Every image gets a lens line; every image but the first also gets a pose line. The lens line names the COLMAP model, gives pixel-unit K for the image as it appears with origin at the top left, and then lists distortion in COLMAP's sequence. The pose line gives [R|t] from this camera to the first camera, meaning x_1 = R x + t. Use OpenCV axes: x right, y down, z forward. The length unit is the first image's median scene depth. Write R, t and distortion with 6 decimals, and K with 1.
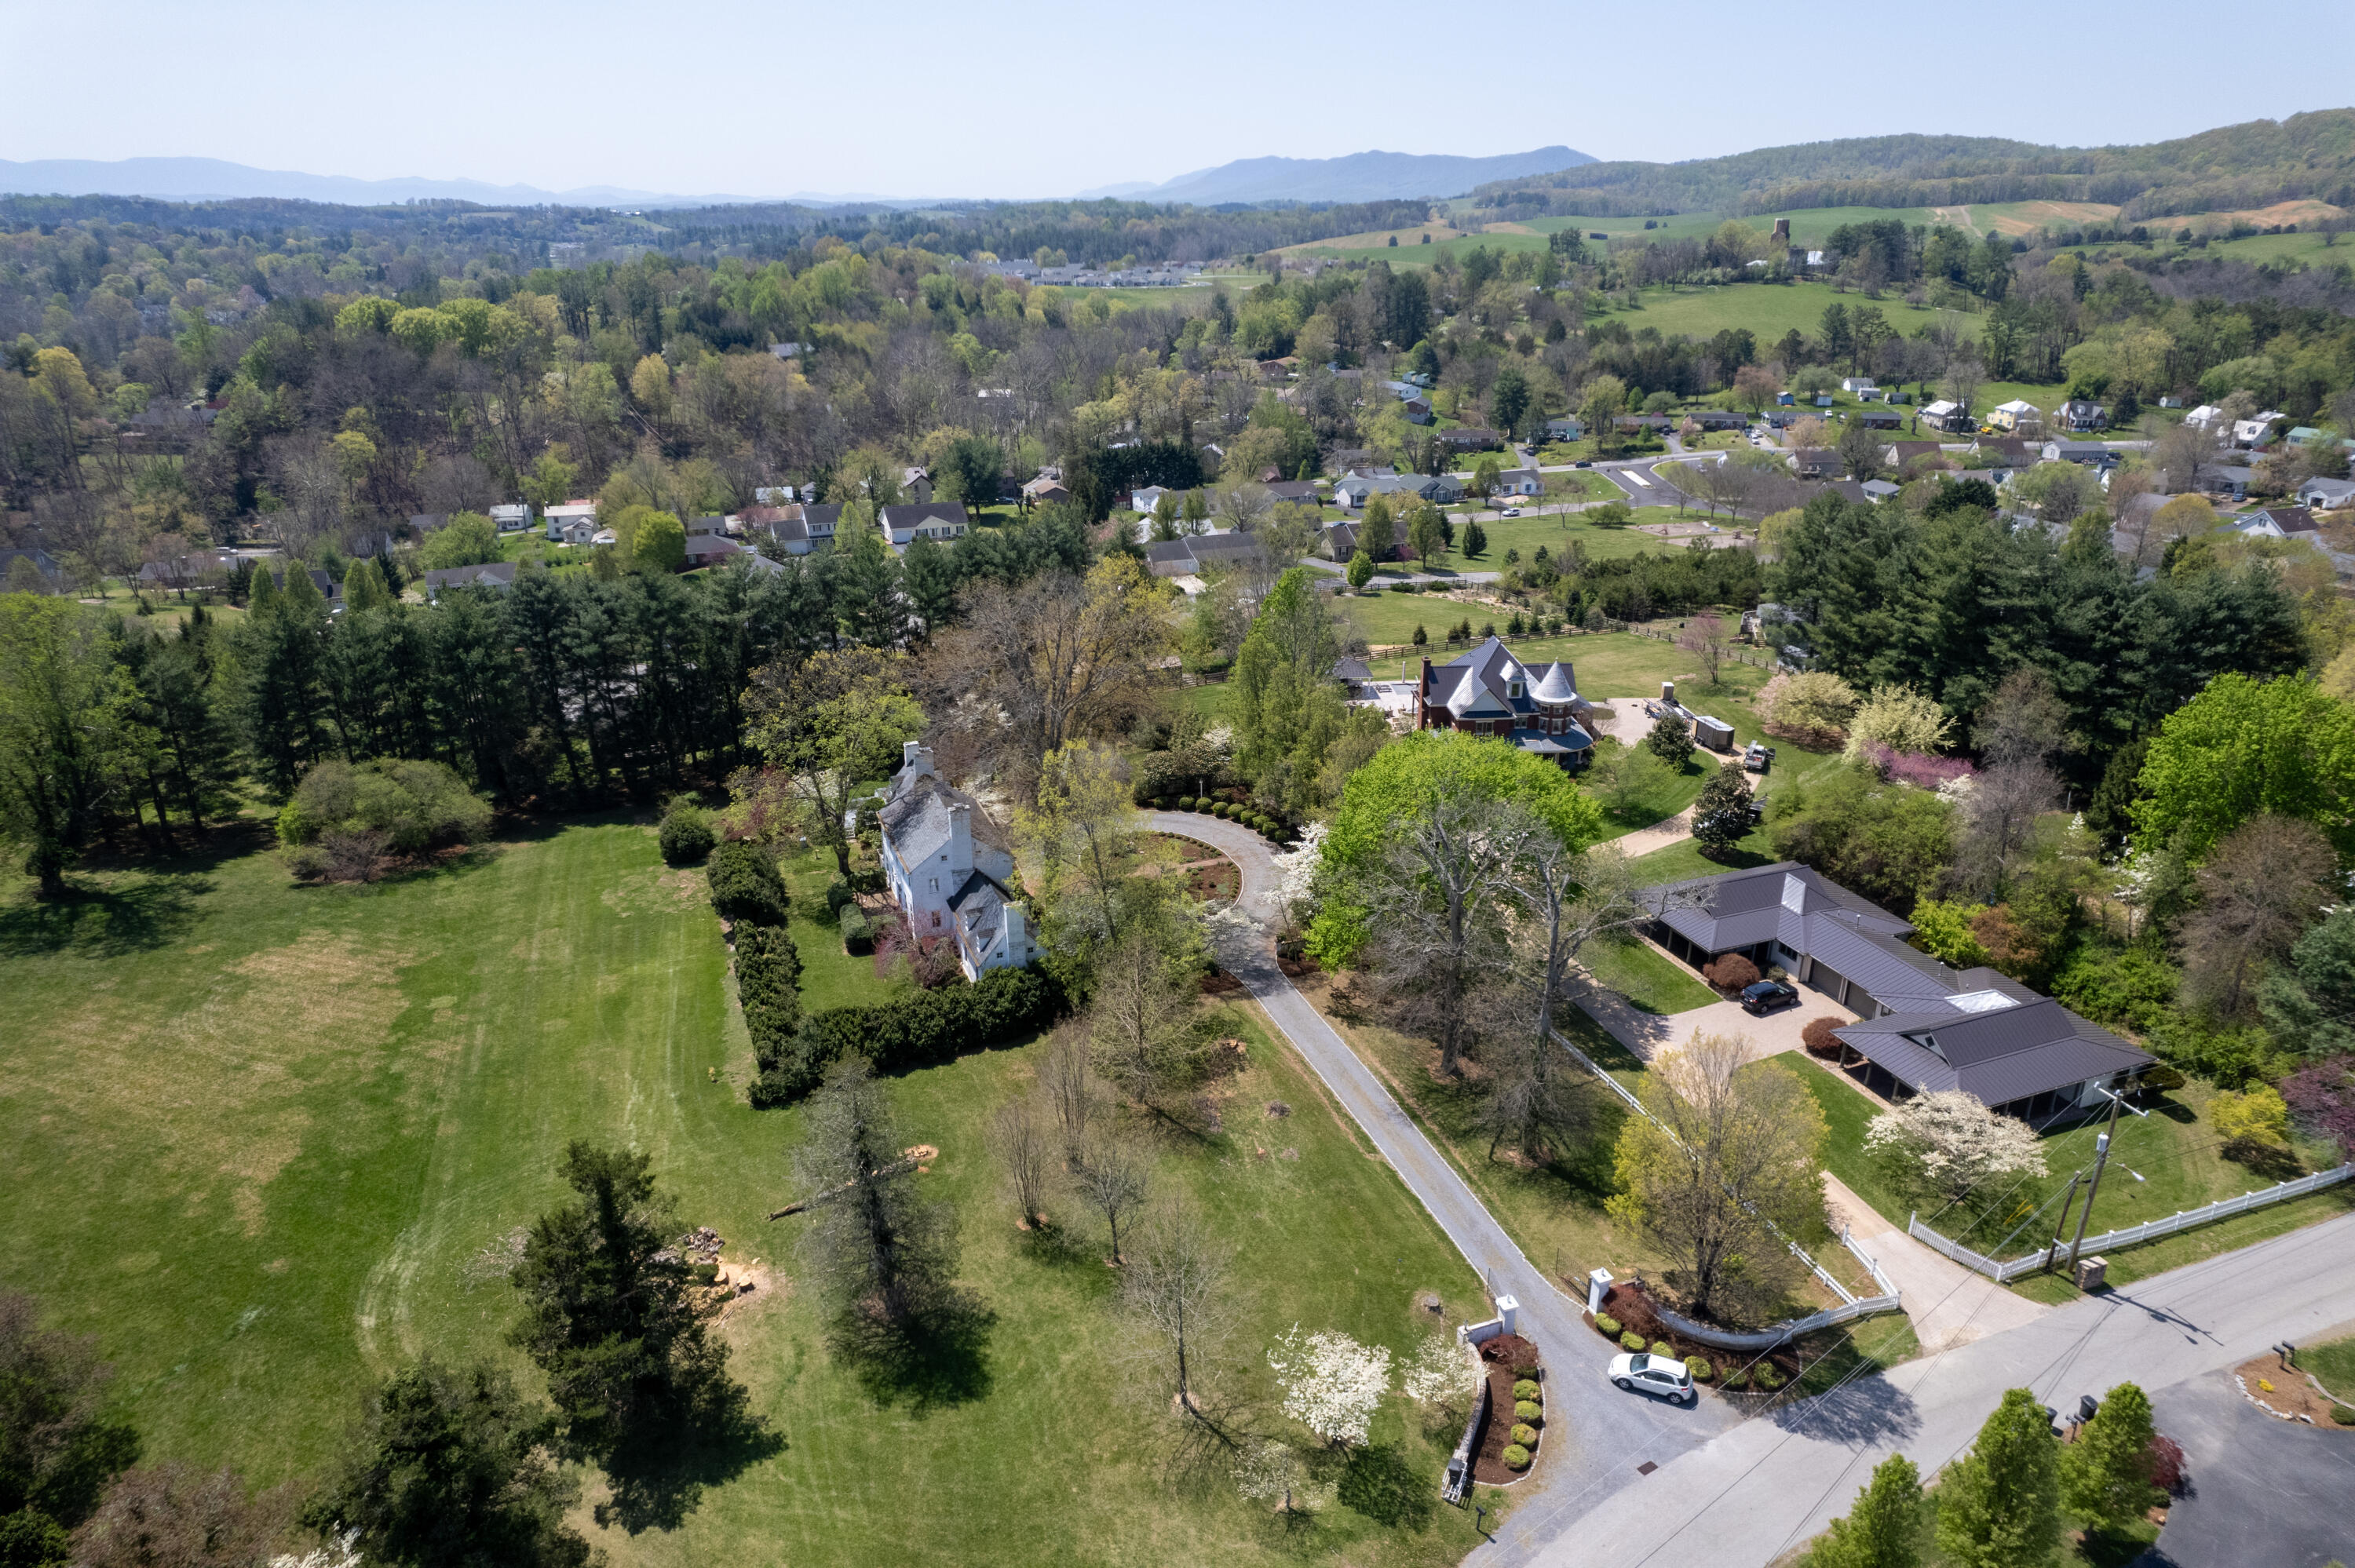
lens RADIAL K [[1509.8, 0, 1178.5], [0, 1509.8, 783.5], [0, 0, 1]] dist [-0.075035, 0.068375]
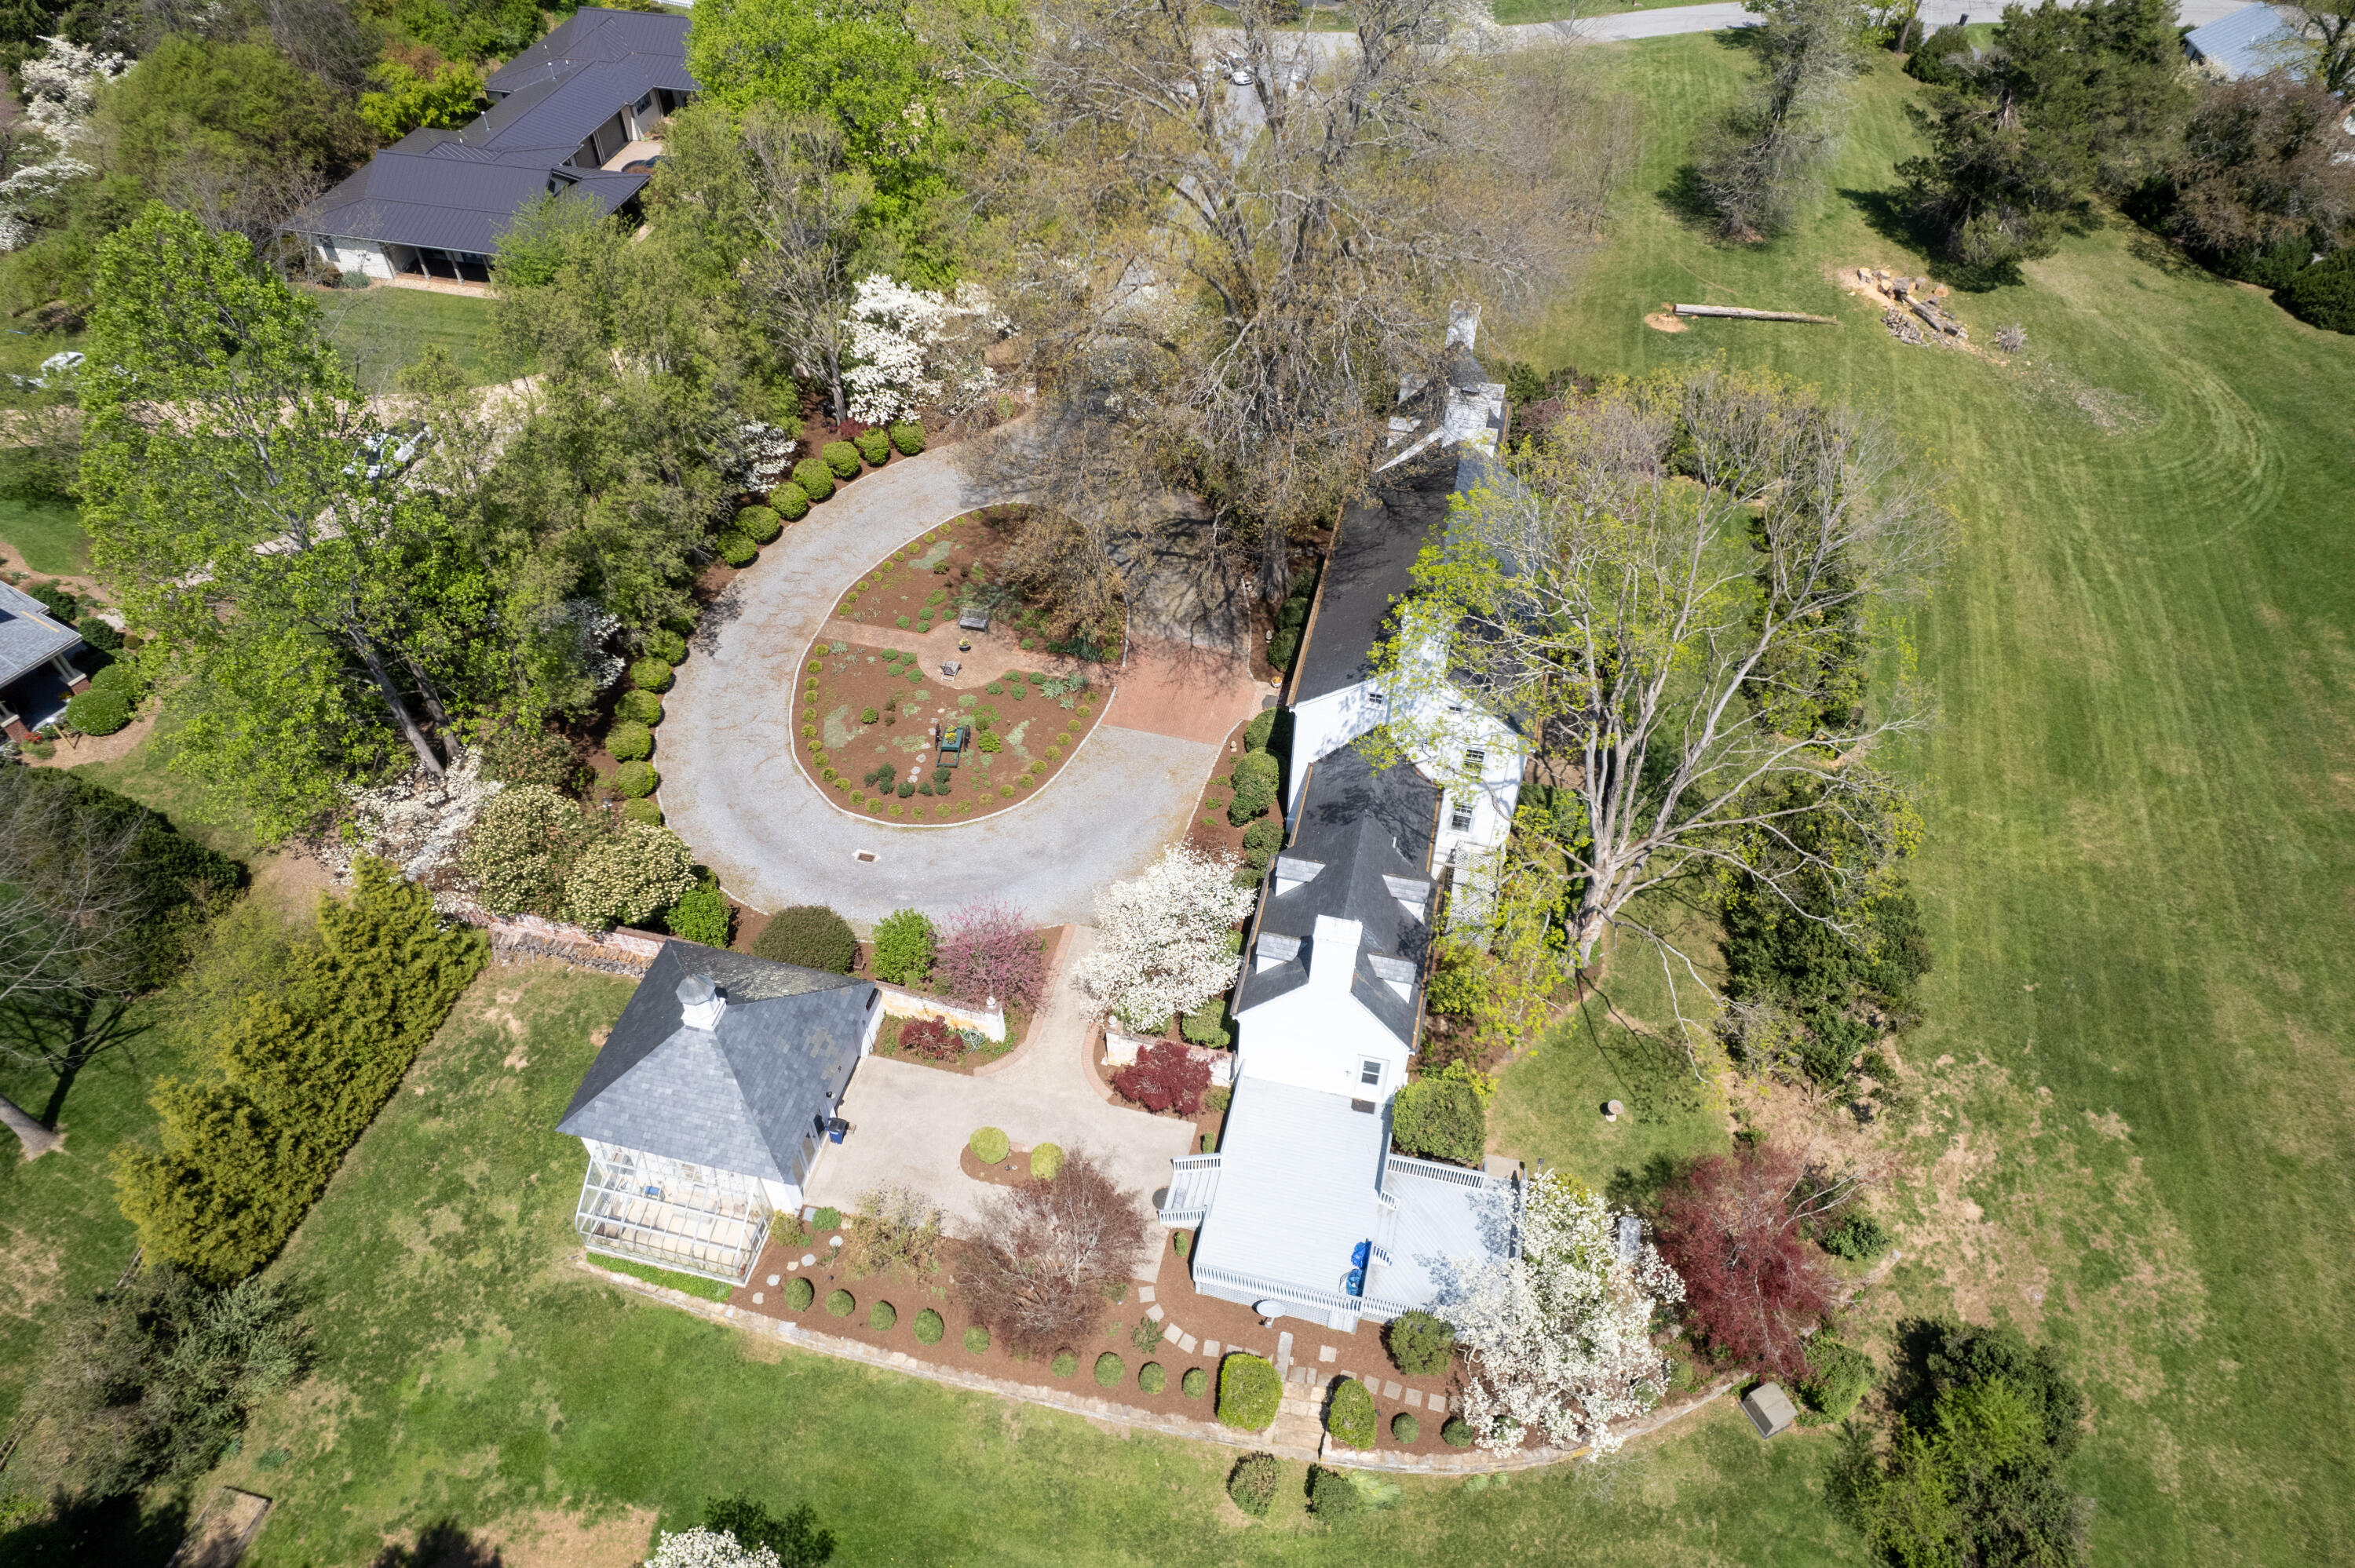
lens RADIAL K [[1509.8, 0, 1184.5], [0, 1509.8, 793.2], [0, 0, 1]] dist [-0.075035, 0.068375]
pose [[-0.829771, -0.408571, 0.380196, -0.223861], [0.198293, 0.420956, 0.885142, -0.277269], [-0.521690, 0.809855, -0.268280, 0.931764]]
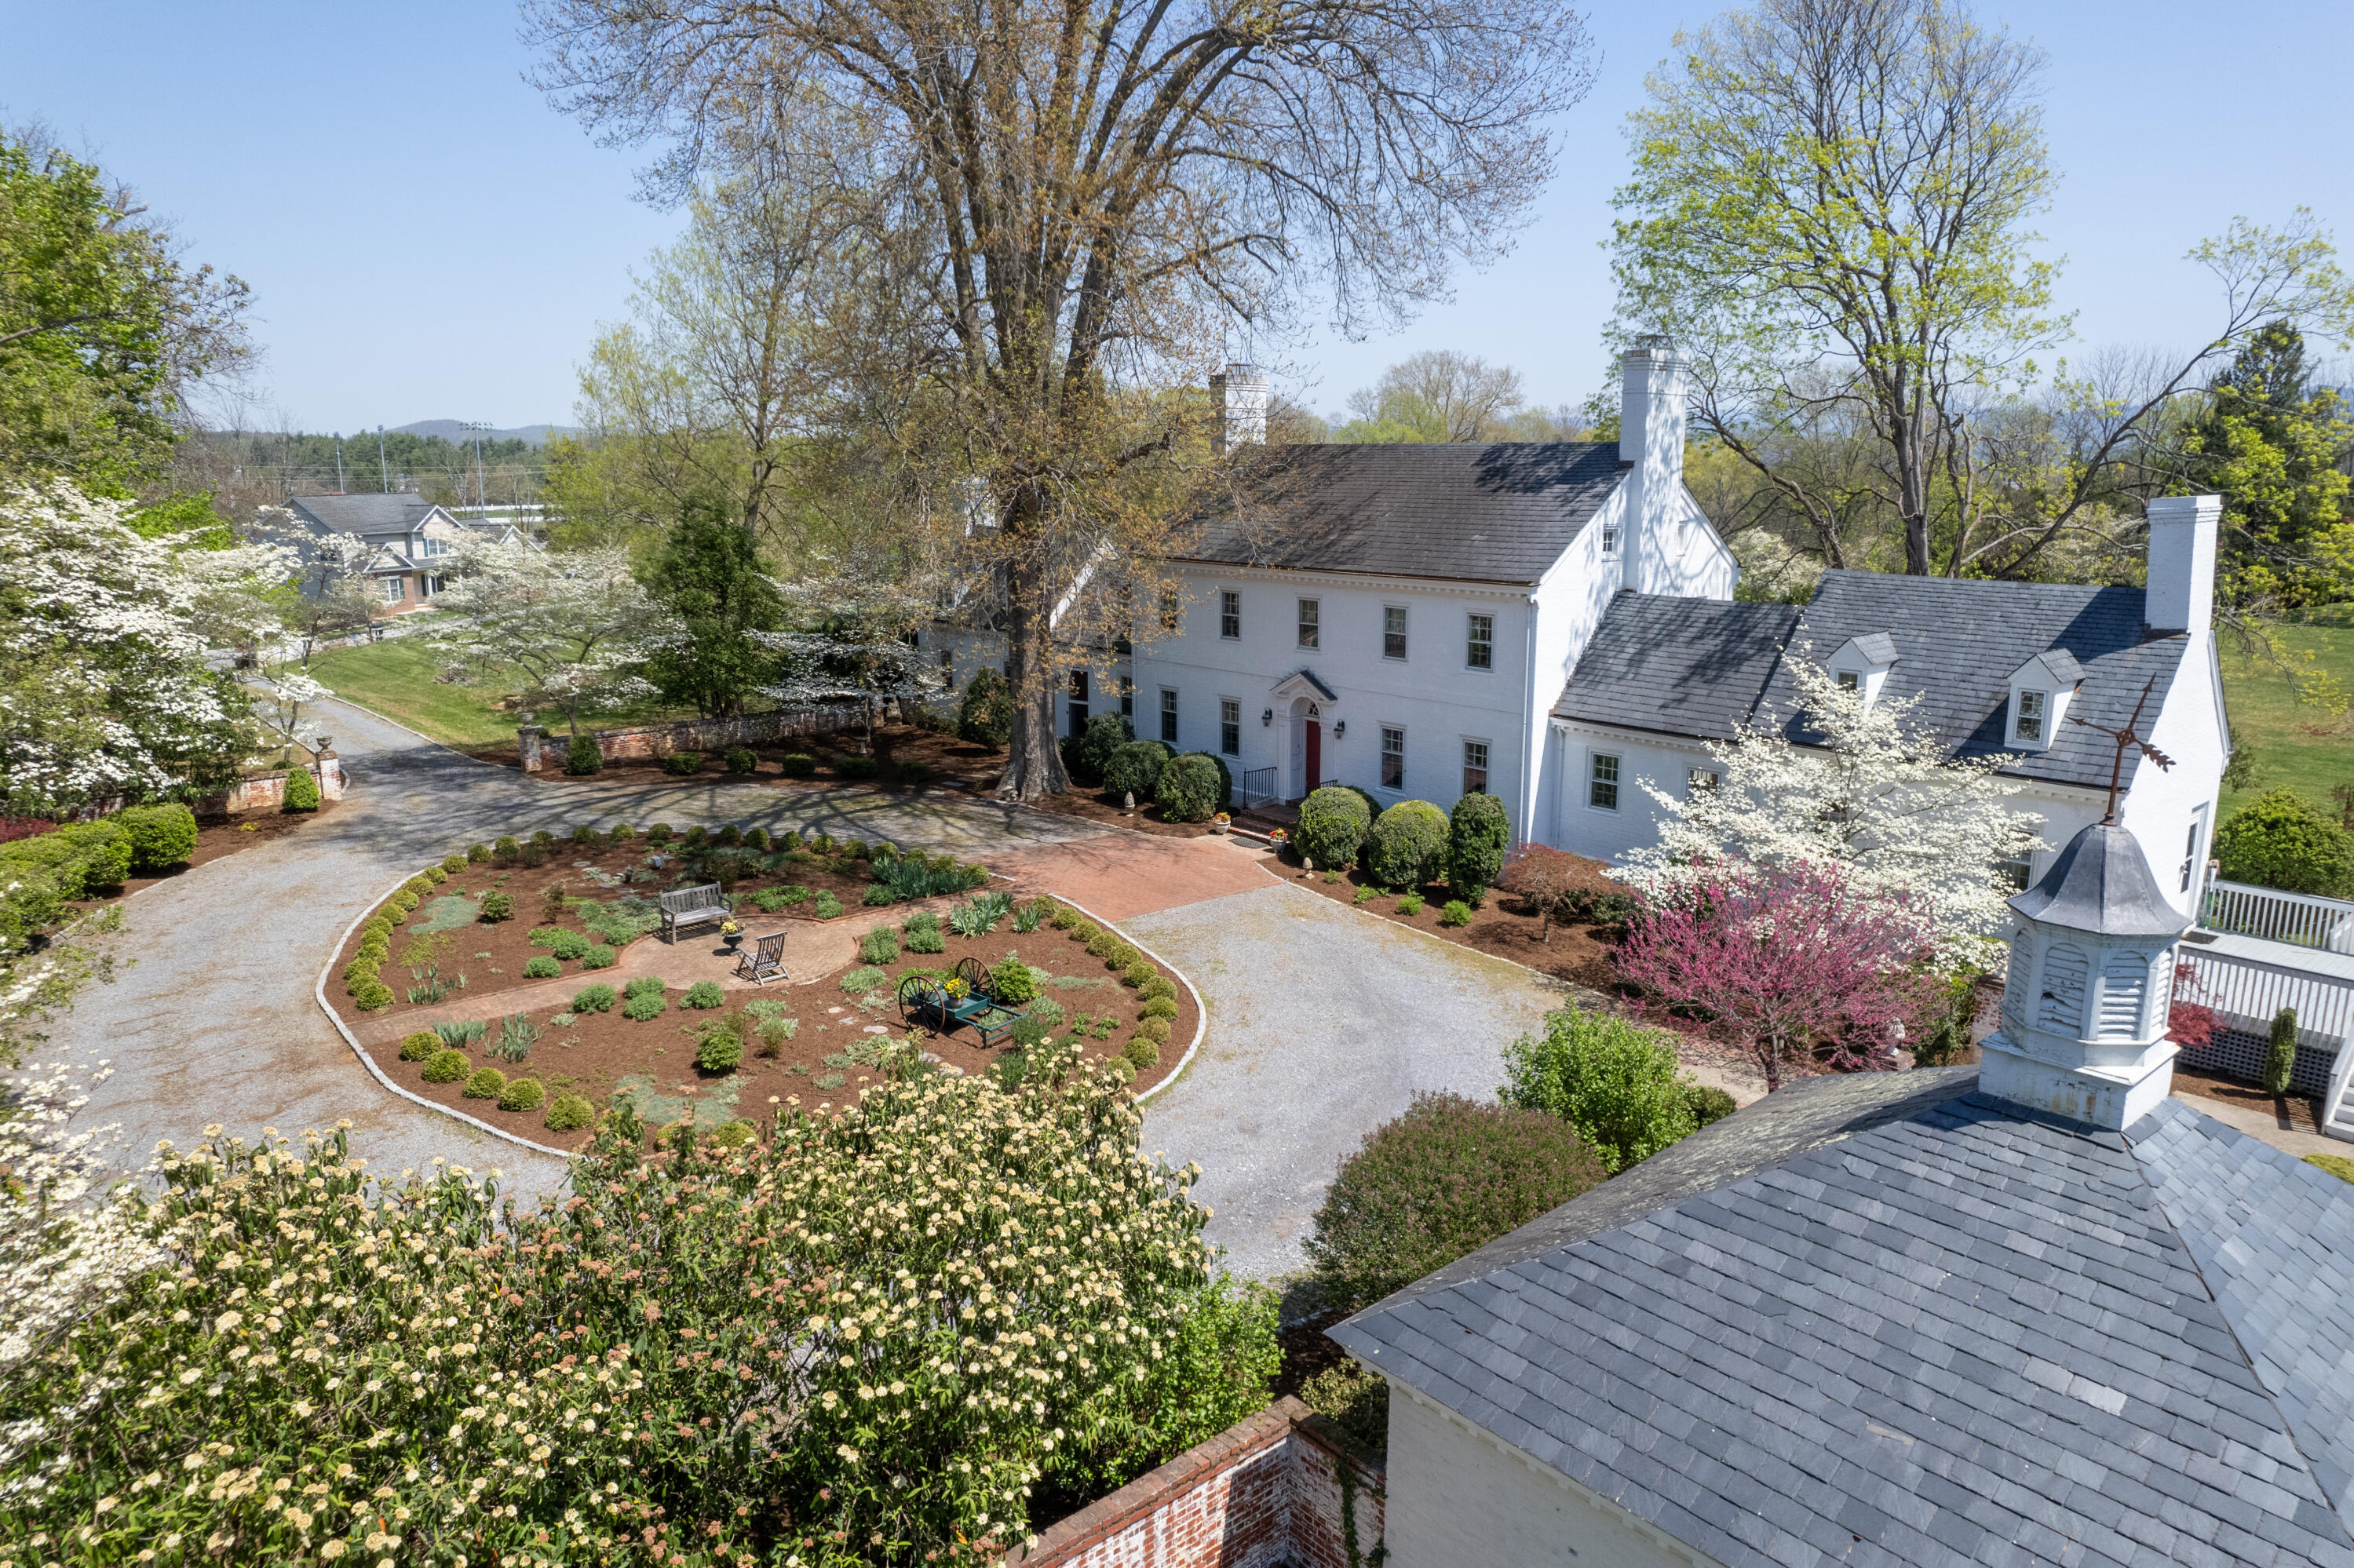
lens RADIAL K [[1509.2, 0, 1191.7], [0, 1509.2, 779.0], [0, 0, 1]] dist [-0.075035, 0.068375]
pose [[-0.933068, 0.071567, -0.352509, 0.001076], [-0.131255, 0.844691, 0.518912, -0.066172], [0.334898, 0.530448, -0.778760, 0.966965]]
